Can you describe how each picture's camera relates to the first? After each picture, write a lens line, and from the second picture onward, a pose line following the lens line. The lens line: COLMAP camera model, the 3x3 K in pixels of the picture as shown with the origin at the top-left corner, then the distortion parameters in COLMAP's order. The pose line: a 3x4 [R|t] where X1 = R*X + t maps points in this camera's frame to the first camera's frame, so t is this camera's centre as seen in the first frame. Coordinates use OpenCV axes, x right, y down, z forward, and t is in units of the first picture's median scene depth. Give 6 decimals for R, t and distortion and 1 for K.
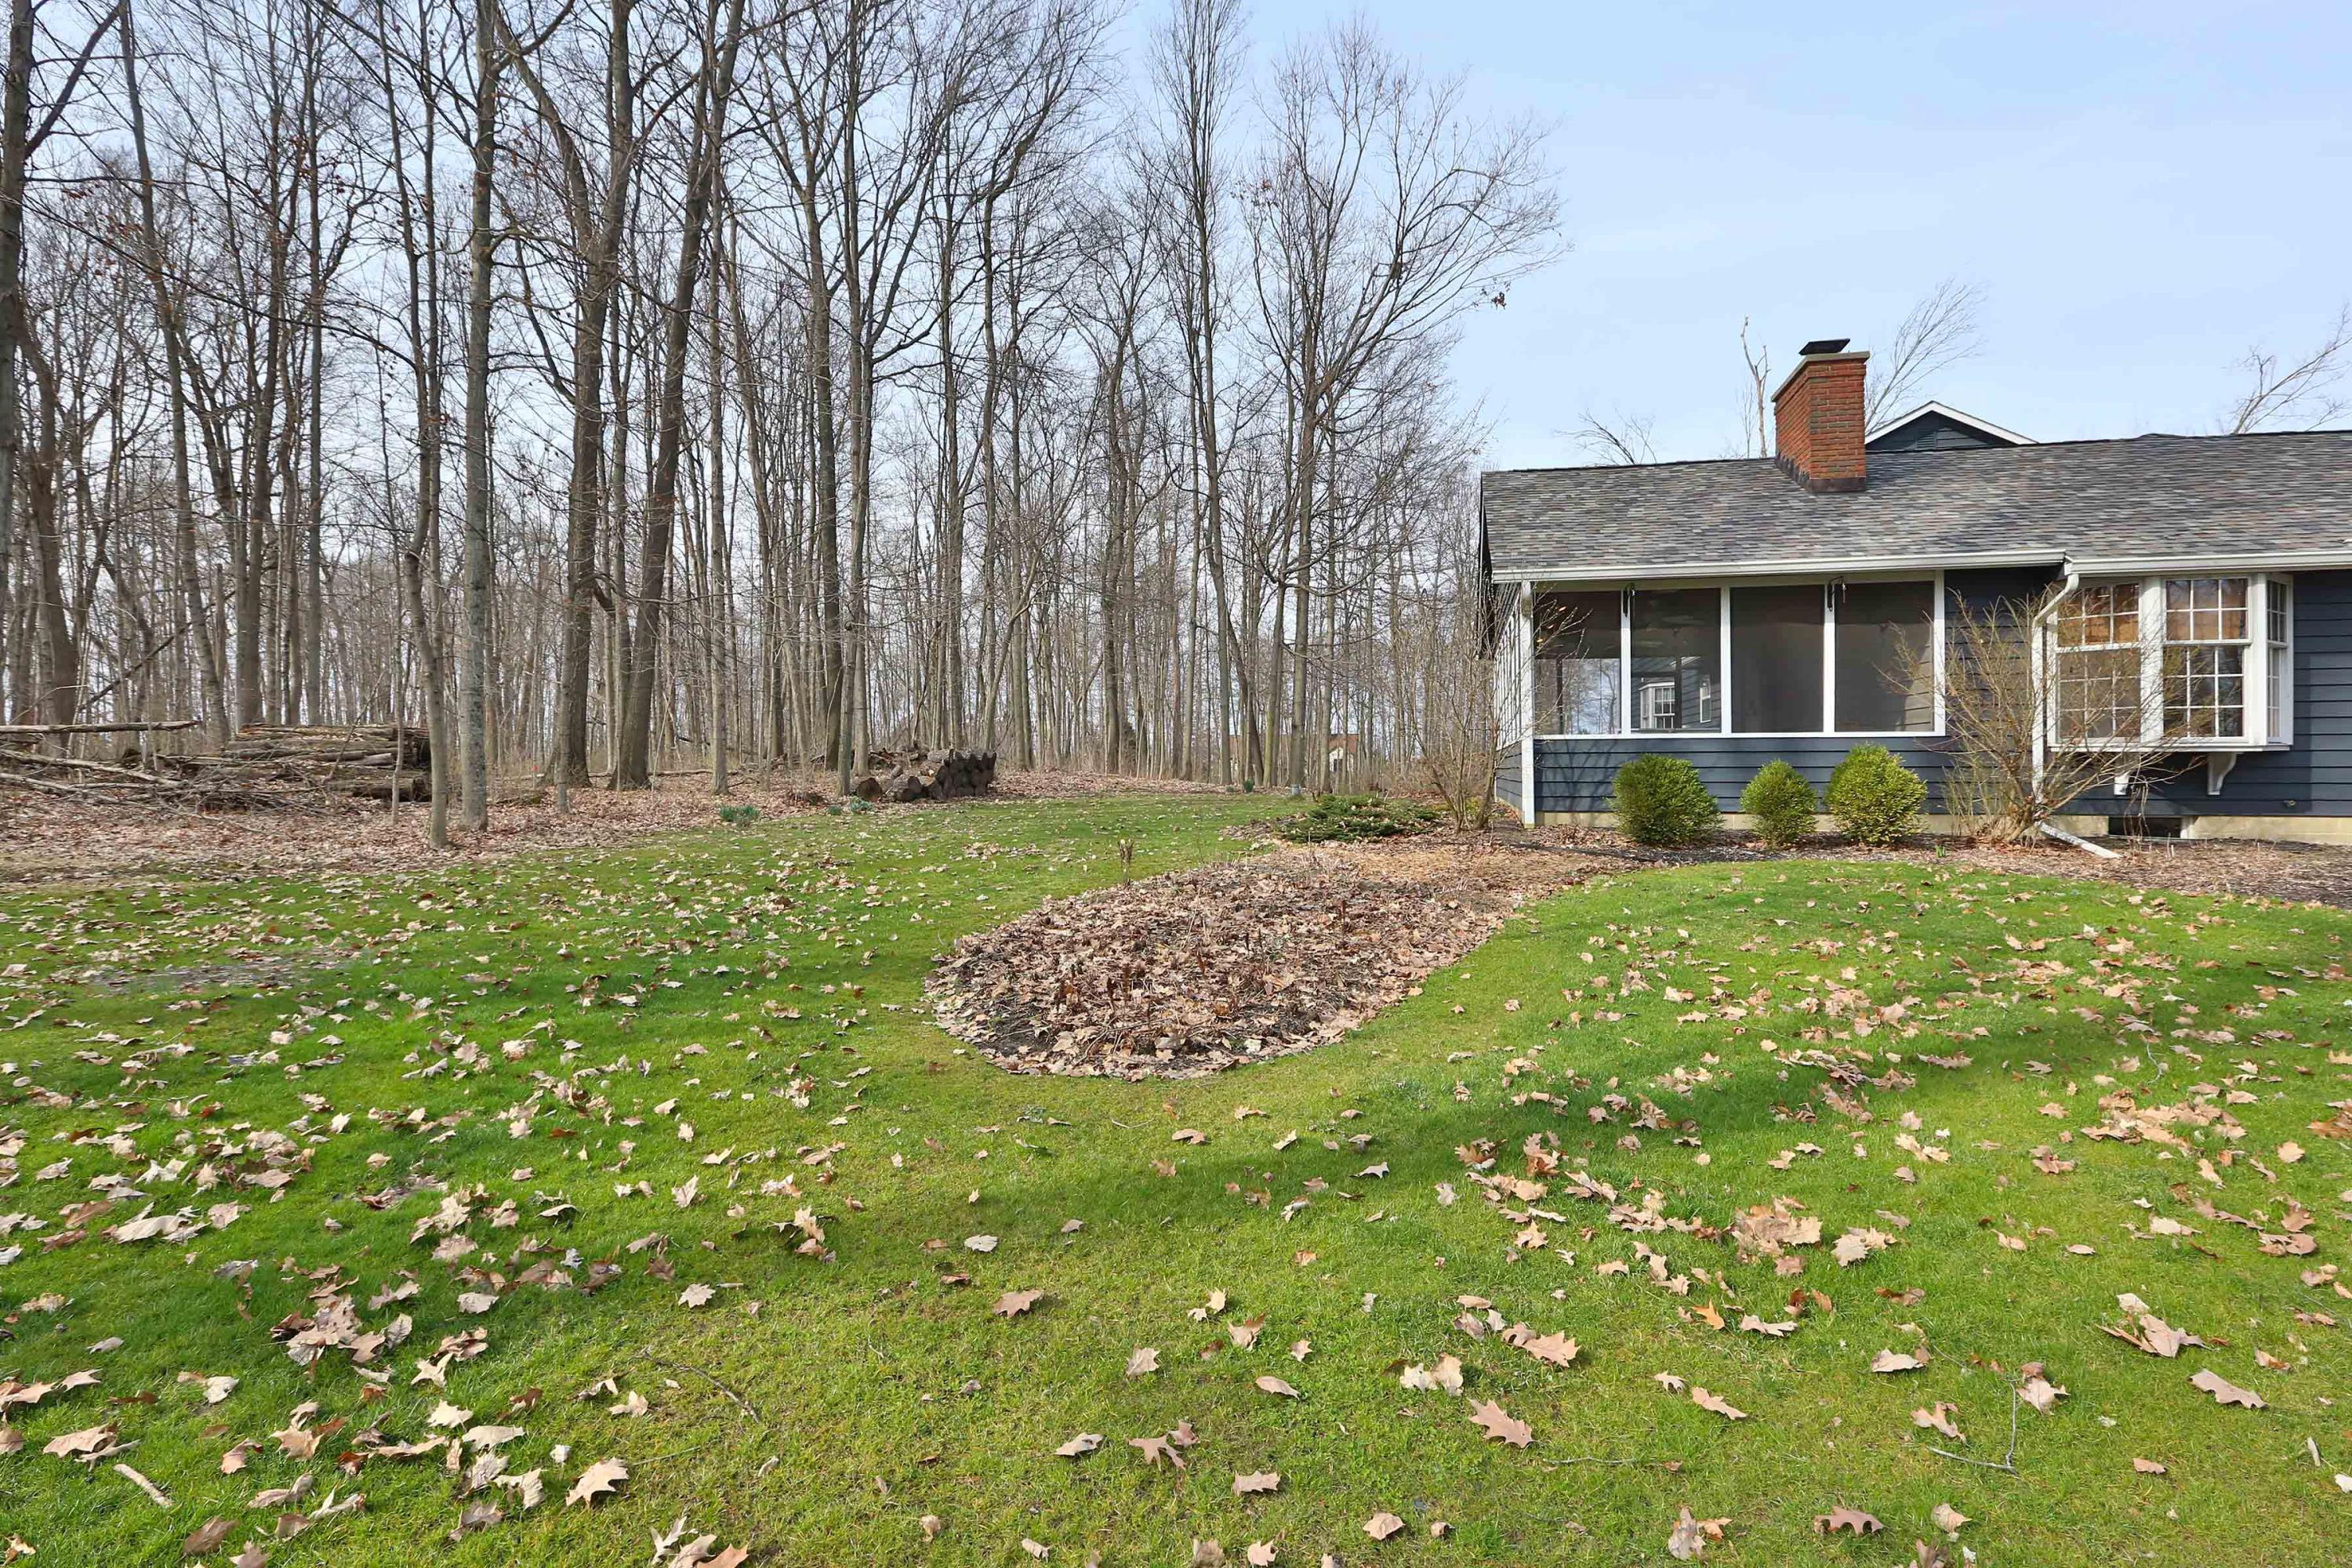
lens RADIAL K [[1141.1, 0, 1169.9], [0, 1141.1, 770.4], [0, 0, 1]] dist [-0.055526, 0.022410]
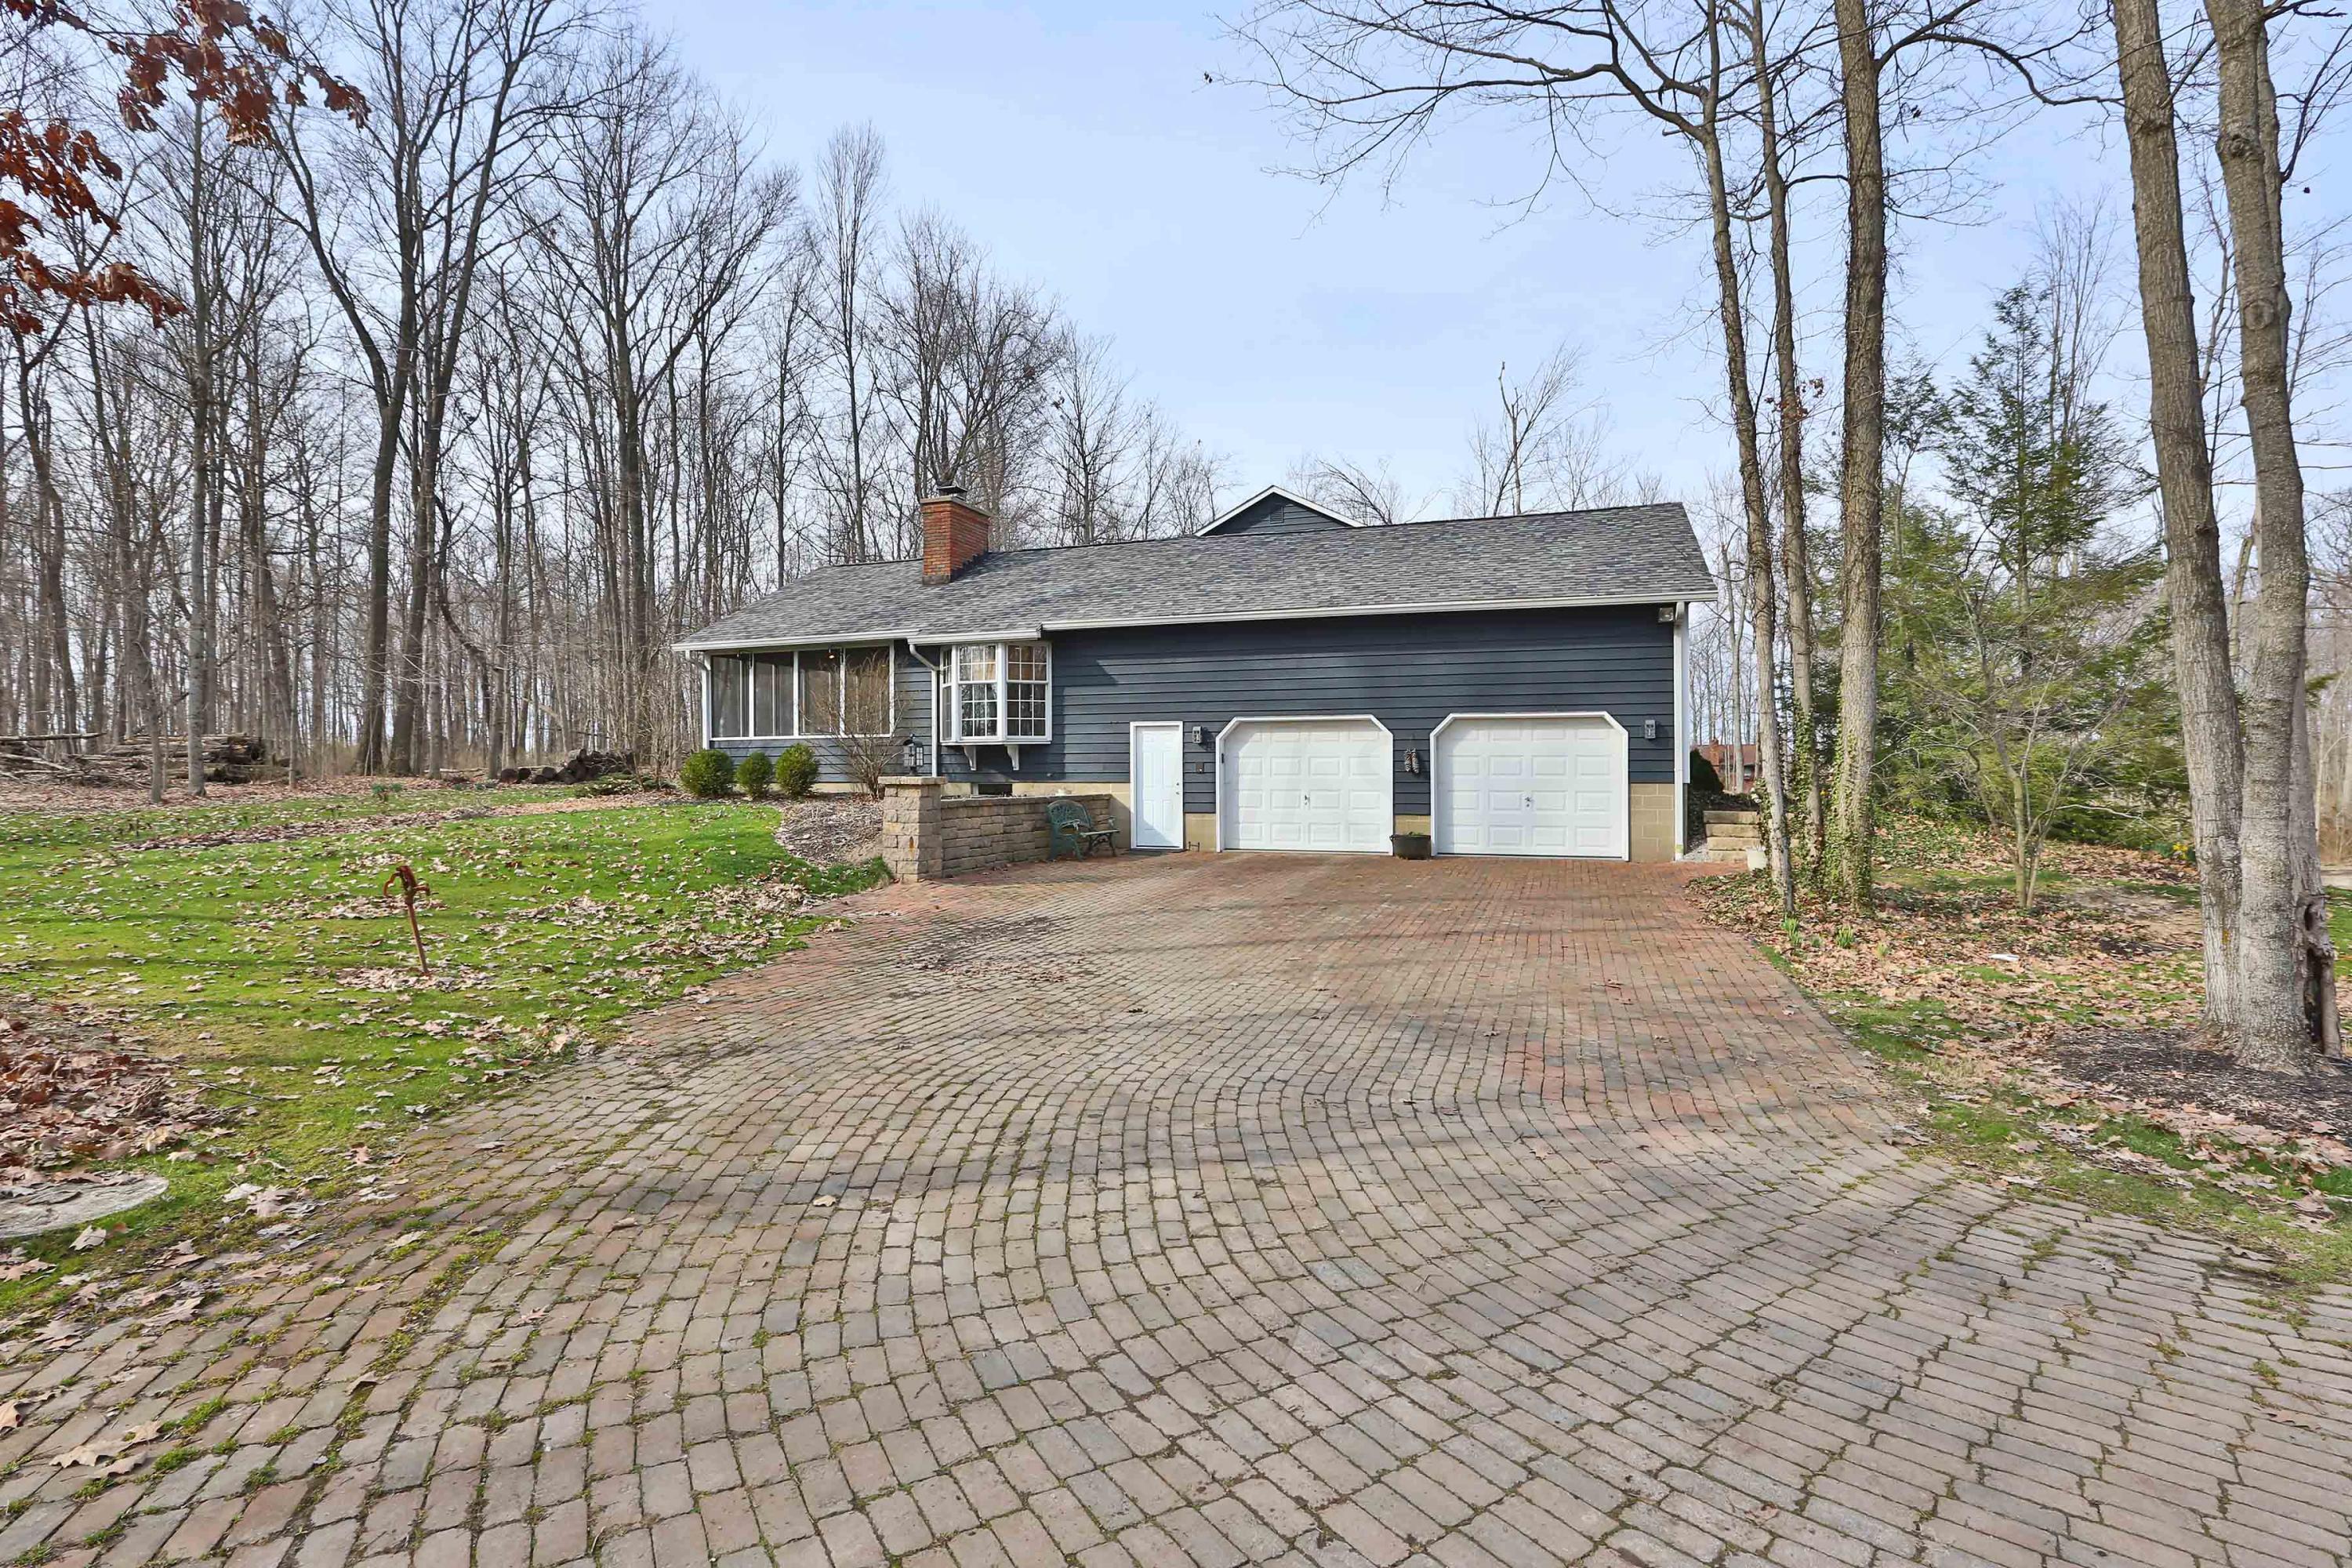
lens RADIAL K [[1121.7, 0, 1176.3], [0, 1121.7, 771.1], [0, 0, 1]] dist [-0.055042, 0.021017]
pose [[0.994141, -0.002807, -0.108051, 1.356389], [0.002921, 0.999995, 0.000895, 0.021519], [0.108048, -0.001206, 0.994145, -0.669827]]
